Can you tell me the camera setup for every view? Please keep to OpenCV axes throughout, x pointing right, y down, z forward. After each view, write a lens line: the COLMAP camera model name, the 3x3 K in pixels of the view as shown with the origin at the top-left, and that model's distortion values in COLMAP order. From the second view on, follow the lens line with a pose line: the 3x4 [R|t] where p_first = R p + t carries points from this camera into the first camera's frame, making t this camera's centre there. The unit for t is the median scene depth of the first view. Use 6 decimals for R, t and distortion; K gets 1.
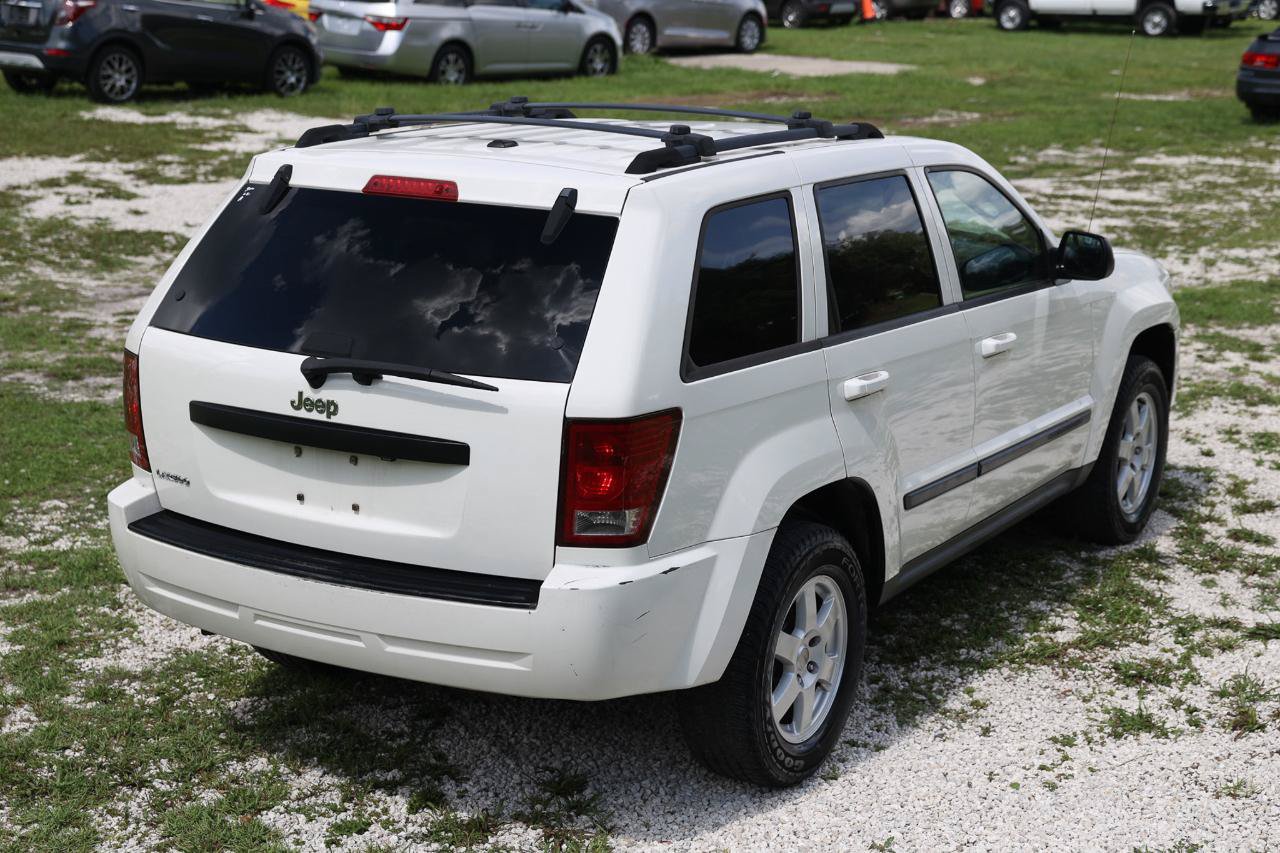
lens RADIAL K [[2081.4, 0, 649.4], [0, 2081.4, 457.3], [0, 0, 1]] dist [0.150922, 0.000000]
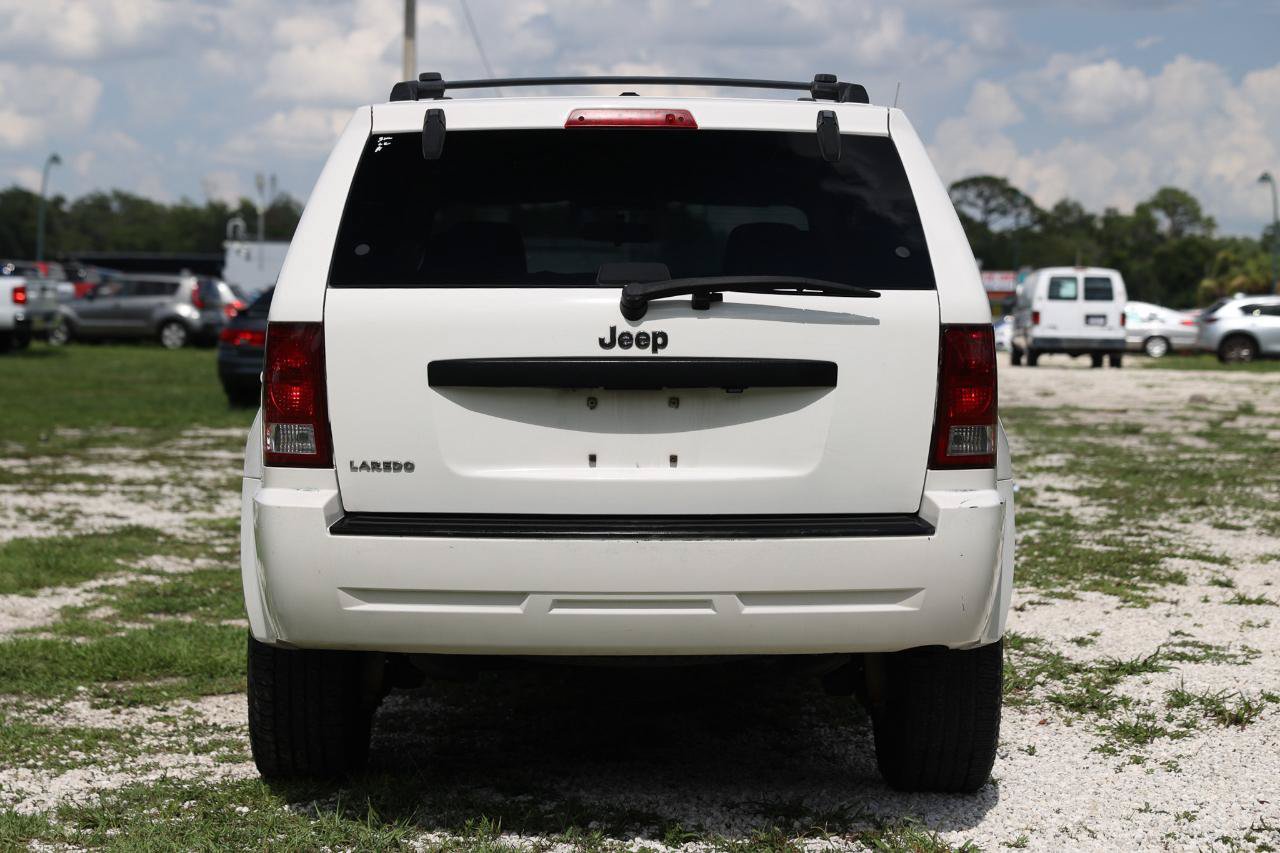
lens RADIAL K [[2606.4, 0, 642.8], [0, 2606.4, 427.9], [0, 0, 1]] dist [0.239909, 0.000000]
pose [[0.850736, -0.033227, 0.524543, -0.723477], [0.131224, 0.979822, -0.150759, 0.174011], [-0.508949, 0.197089, 0.837930, 0.095957]]
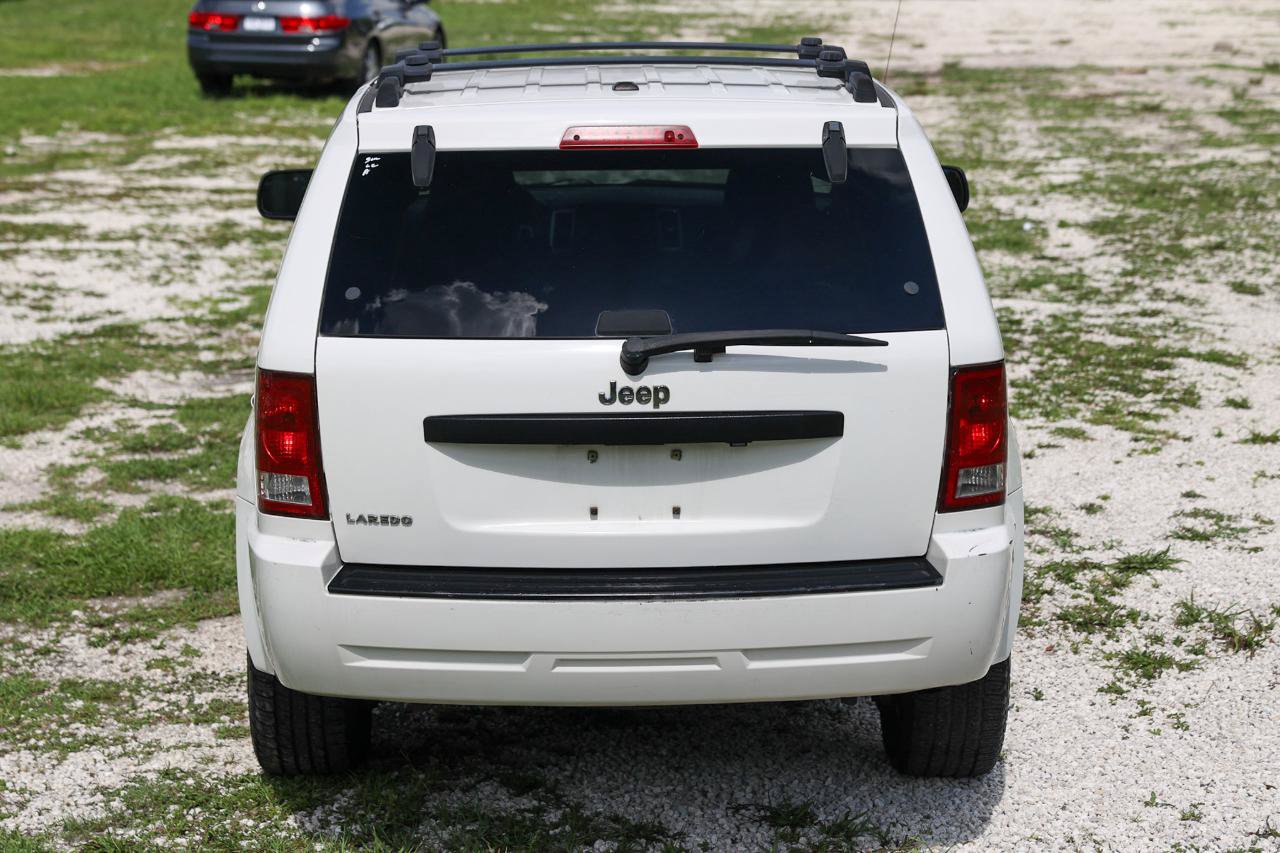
lens RADIAL K [[2709.0, 0, 633.8], [0, 2709.0, 460.3], [0, 0, 1]] dist [0.239237, 0.000000]
pose [[0.850555, -0.124935, 0.510831, -0.720591], [0.142093, 0.989838, 0.005496, -0.004839], [-0.506326, 0.067911, 0.859664, 0.058465]]
